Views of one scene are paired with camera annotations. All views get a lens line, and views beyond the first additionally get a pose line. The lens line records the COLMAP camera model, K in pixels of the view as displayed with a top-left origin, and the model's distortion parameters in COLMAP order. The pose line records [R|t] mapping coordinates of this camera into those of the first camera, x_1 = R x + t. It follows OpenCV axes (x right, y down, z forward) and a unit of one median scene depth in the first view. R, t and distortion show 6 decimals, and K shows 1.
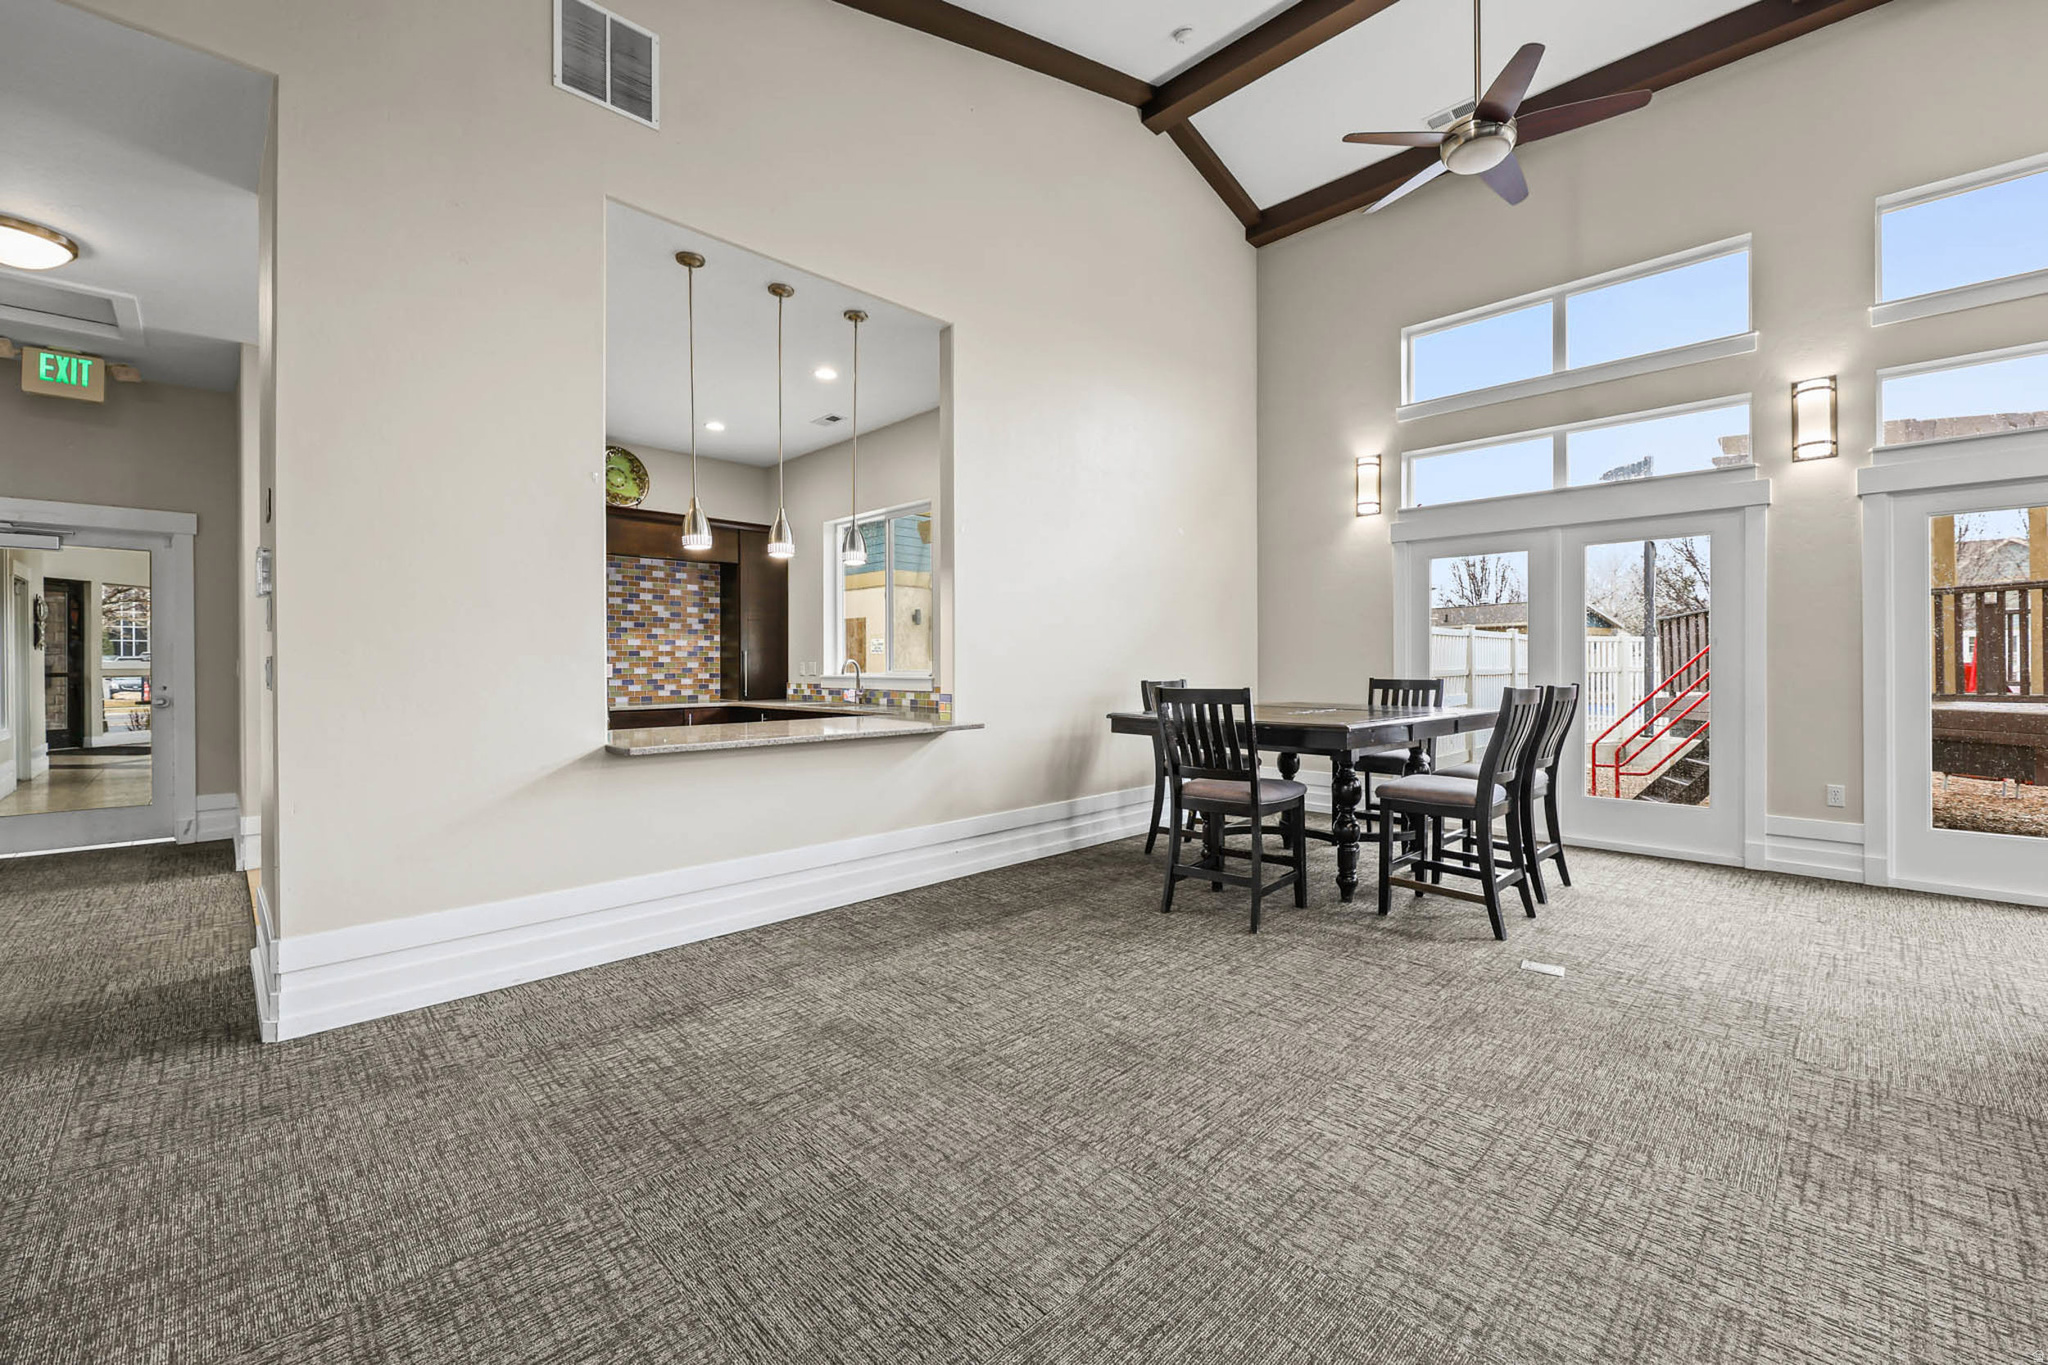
lens RADIAL K [[825.9, 0, 1017.0], [0, 825.9, 667.6], [0, 0, 1]] dist [0.000219, -0.000513]
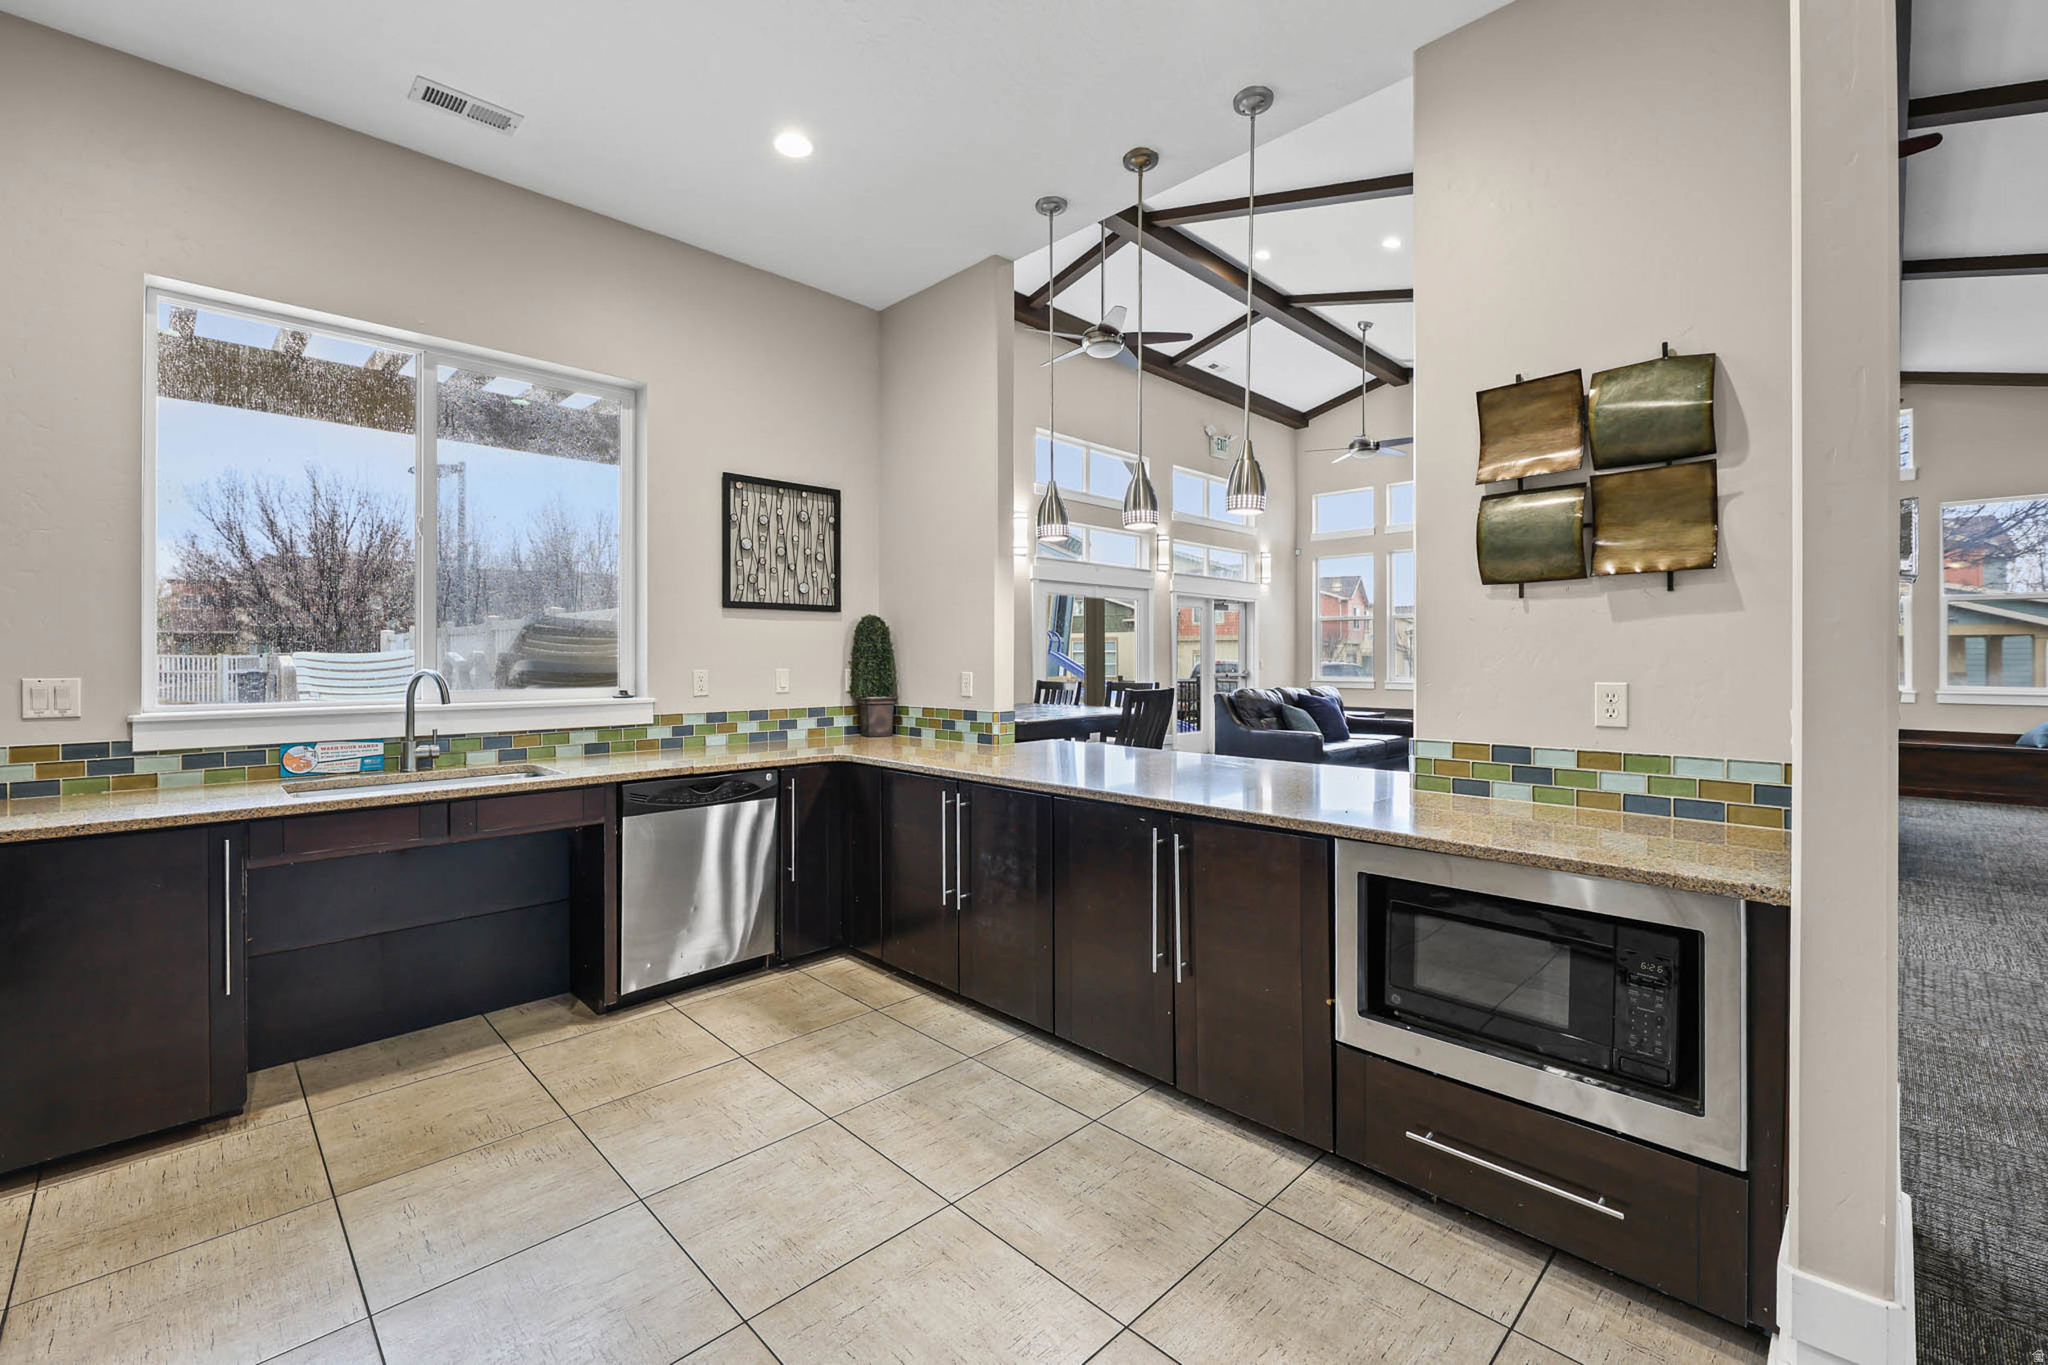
lens RADIAL K [[863.9, 0, 1024.0], [0, 863.9, 682.5], [0, 0, 1]] dist [-0.000851, 0.000164]
pose [[-0.008764, -0.017847, 0.999802, -1.265624], [0.010578, 0.999783, 0.017939, -0.014244], [-0.999906, 0.010733, -0.008574, 1.361091]]
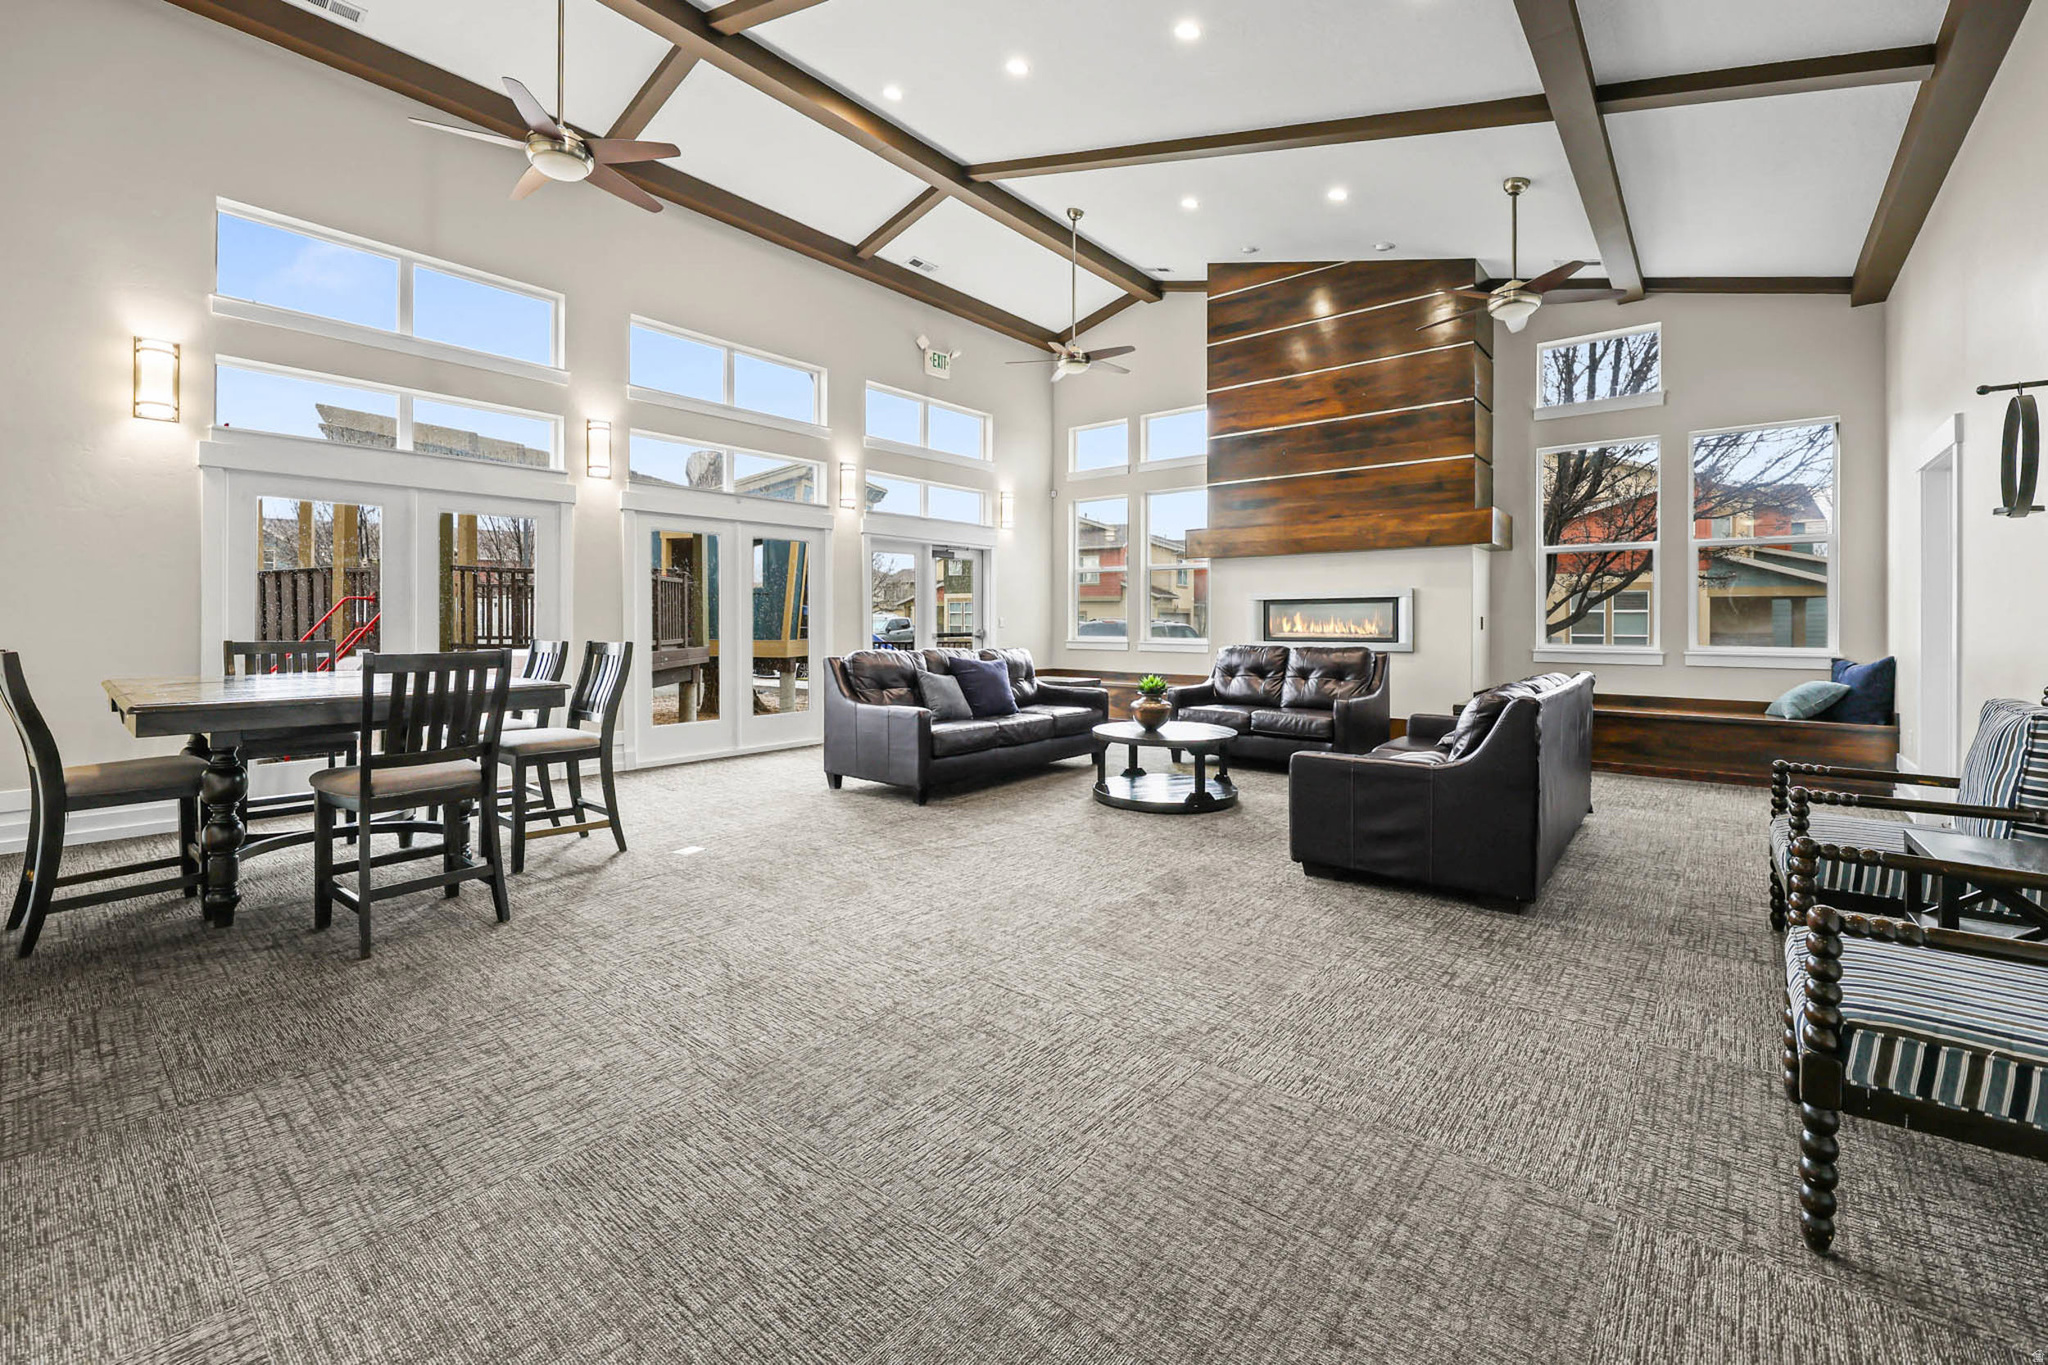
lens RADIAL K [[880.7, 0, 1021.9], [0, 880.7, 629.7], [0, 0, 1]] dist [0.003375, 0.000228]
pose [[-0.119883, 0.002139, 0.992786, -0.738970], [0.012671, 0.999920, -0.000625, 0.015685], [-0.992707, 0.012504, -0.119900, 0.575335]]
